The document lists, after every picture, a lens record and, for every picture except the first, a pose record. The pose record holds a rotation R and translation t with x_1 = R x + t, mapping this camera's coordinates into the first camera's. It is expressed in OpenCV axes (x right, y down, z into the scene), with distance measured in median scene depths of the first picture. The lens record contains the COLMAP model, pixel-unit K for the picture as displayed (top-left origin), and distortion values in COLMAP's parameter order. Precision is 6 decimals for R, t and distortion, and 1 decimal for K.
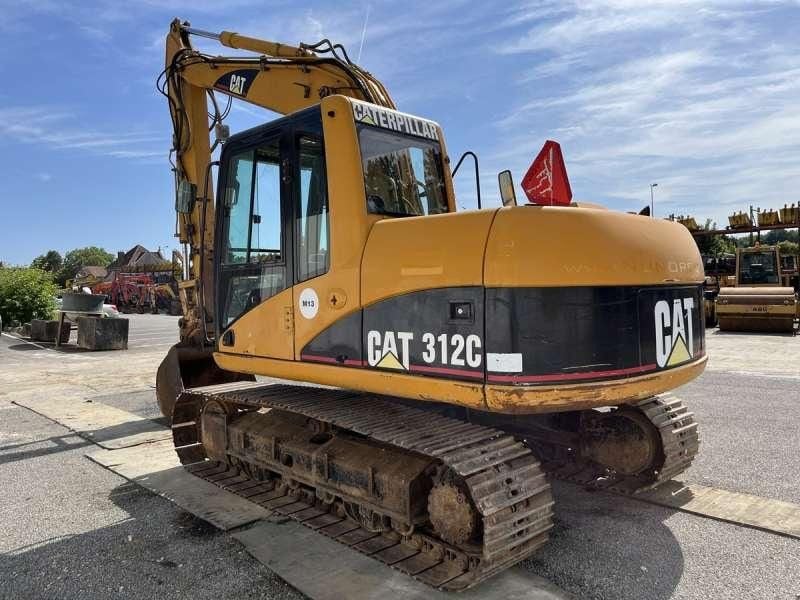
lens RADIAL K [[615.0, 0, 407.8], [0, 615.0, 290.0], [0, 0, 1]] dist [0.009308, -0.003930]
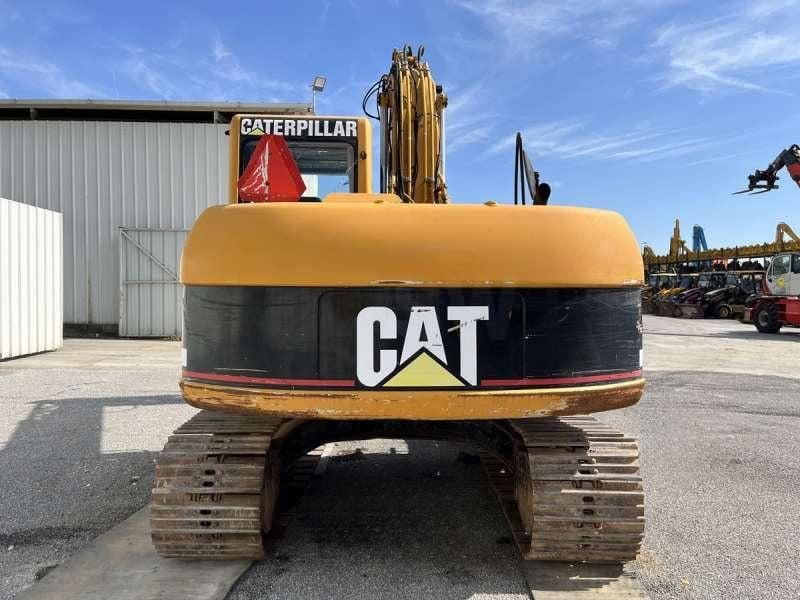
lens RADIAL K [[607.7, 0, 400.8], [0, 607.7, 302.2], [0, 0, 1]] dist [0.029791, -0.007188]
pose [[0.719061, 0.038268, -0.693892, 0.688396], [-0.021722, 0.999233, 0.032597, -0.010493], [0.694607, -0.008366, 0.719341, 0.303507]]
